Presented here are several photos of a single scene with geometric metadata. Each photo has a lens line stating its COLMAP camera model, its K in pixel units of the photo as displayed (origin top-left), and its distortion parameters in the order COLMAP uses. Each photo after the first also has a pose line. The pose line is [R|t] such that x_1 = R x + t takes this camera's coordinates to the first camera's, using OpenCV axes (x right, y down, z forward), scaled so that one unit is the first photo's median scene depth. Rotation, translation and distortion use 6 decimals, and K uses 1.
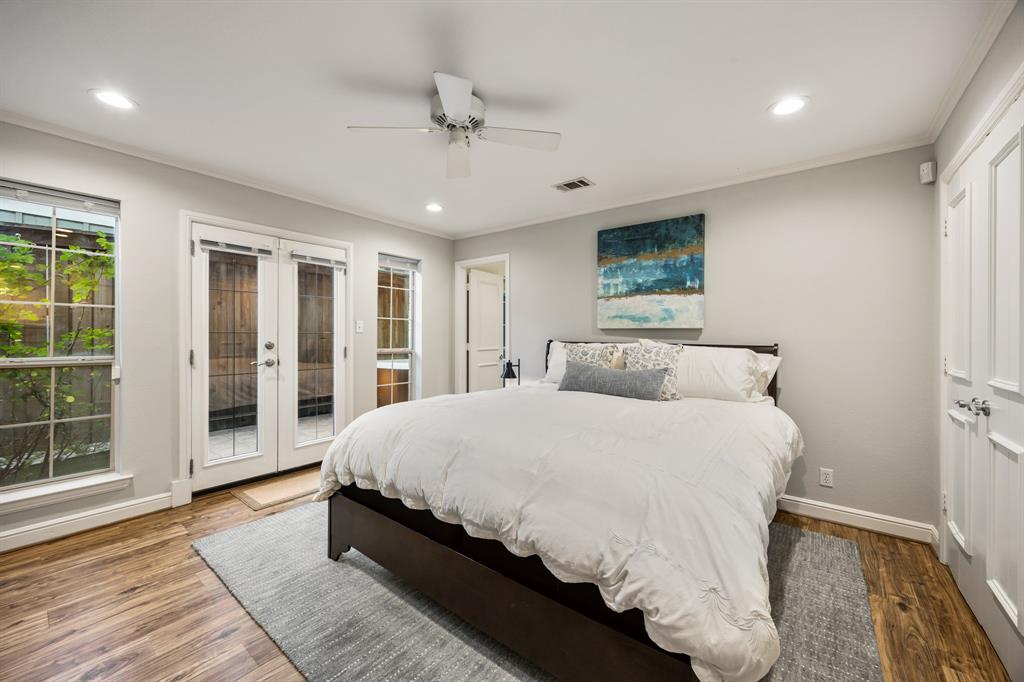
lens RADIAL K [[399.0, 0, 514.2], [0, 399.0, 336.9], [0, 0, 1]] dist [0.005979, -0.001165]
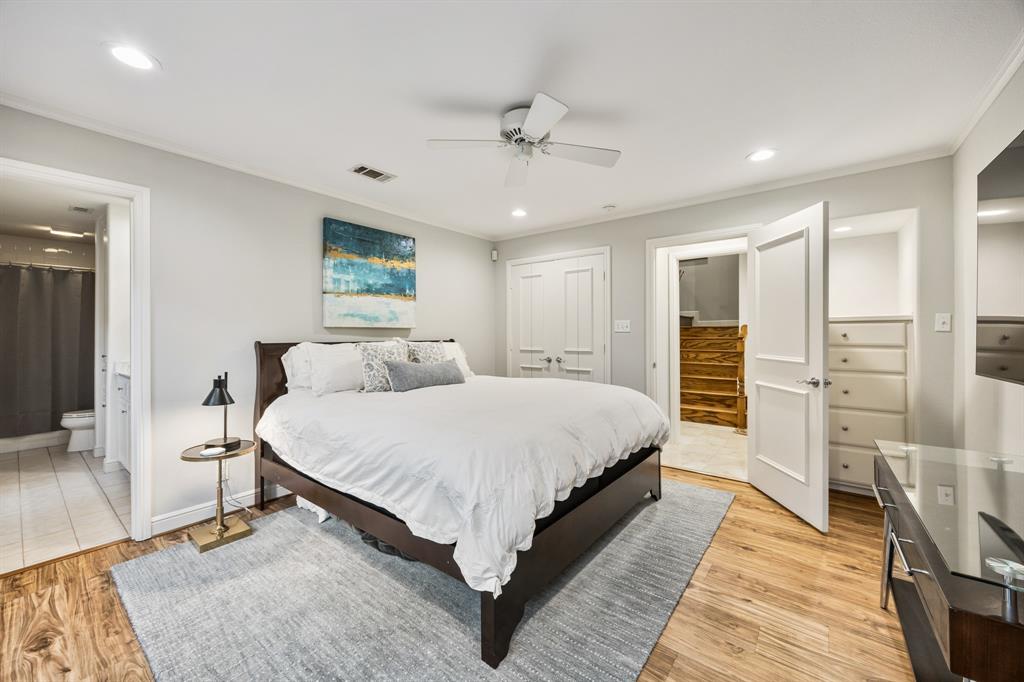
lens RADIAL K [[399.0, 0, 515.6], [0, 399.0, 333.1], [0, 0, 1]] dist [0.005979, -0.001165]
pose [[-0.006244, -0.003440, 0.999975, -0.735091], [0.009846, 0.999945, 0.003501, -0.006180], [-0.999932, 0.009868, -0.006210, 0.625248]]
